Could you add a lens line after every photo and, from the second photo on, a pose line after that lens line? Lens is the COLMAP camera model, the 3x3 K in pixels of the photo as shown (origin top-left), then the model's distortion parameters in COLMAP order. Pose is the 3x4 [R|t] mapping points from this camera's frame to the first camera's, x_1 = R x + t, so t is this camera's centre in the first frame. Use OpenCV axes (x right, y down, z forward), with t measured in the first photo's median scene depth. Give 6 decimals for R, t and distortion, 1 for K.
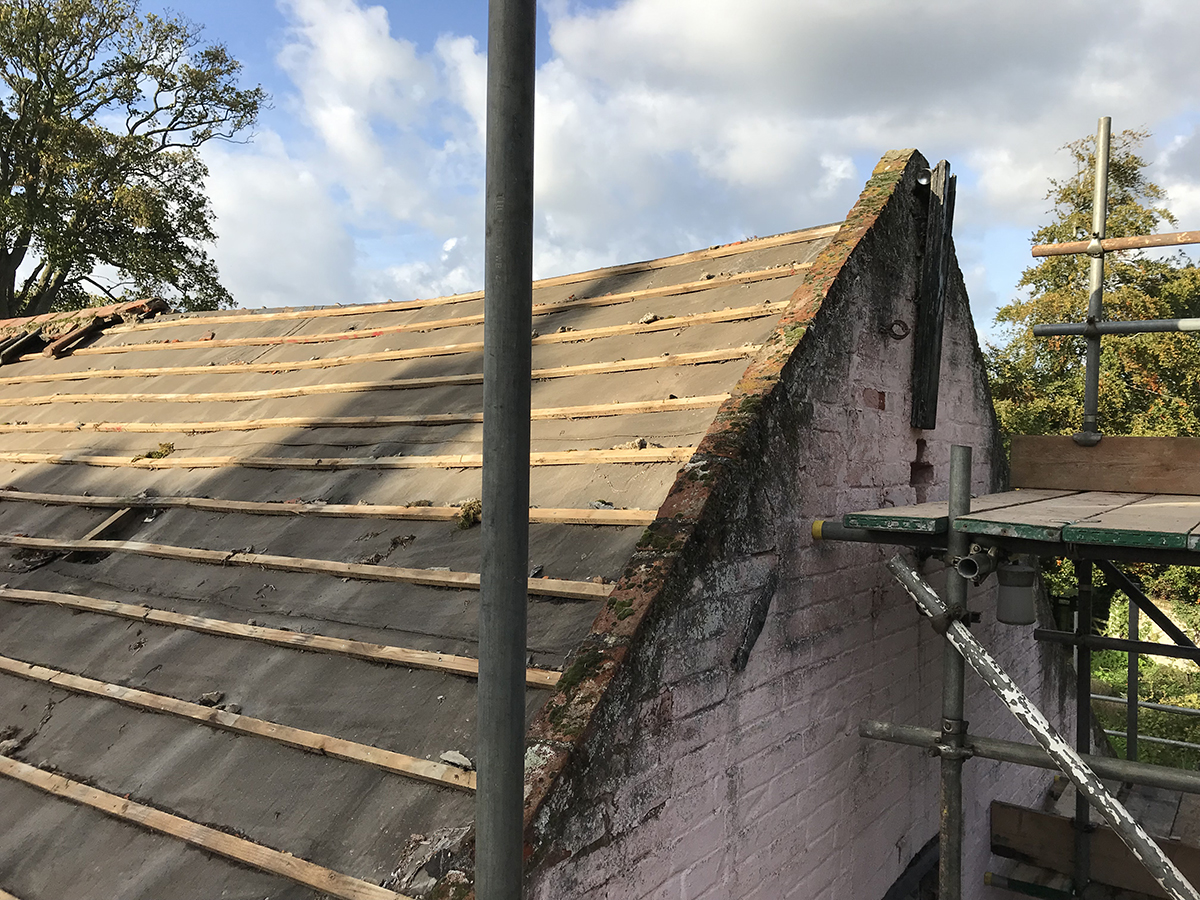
lens RADIAL K [[975.0, 0, 595.1], [0, 975.0, 458.3], [0, 0, 1]] dist [0.047609, -0.048682]
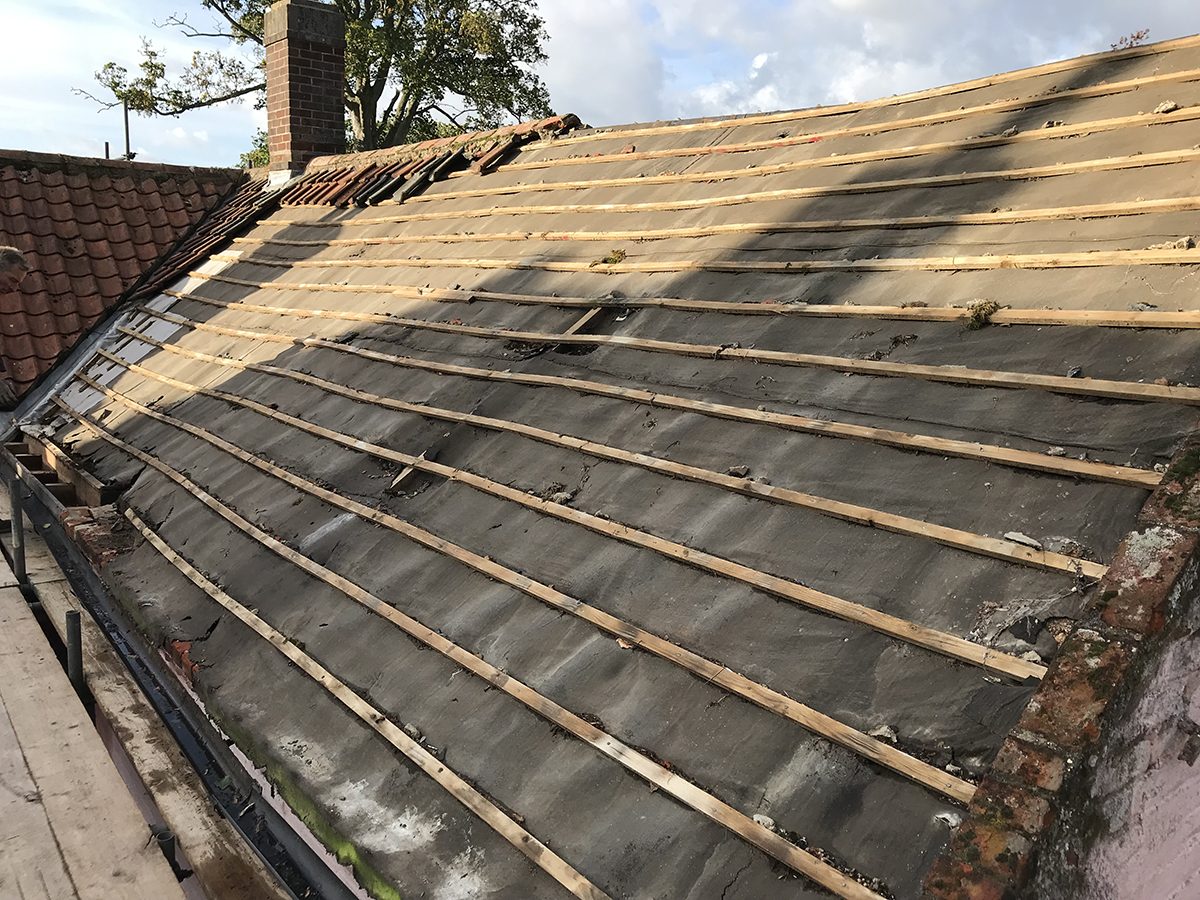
lens RADIAL K [[975.0, 0, 591.3], [0, 975.0, 458.5], [0, 0, 1]] dist [0.047609, -0.048682]
pose [[0.952574, 0.075816, -0.294710, -0.190985], [-0.024724, 0.984547, 0.173367, 0.036341], [0.303300, -0.157859, 0.939729, -0.072230]]
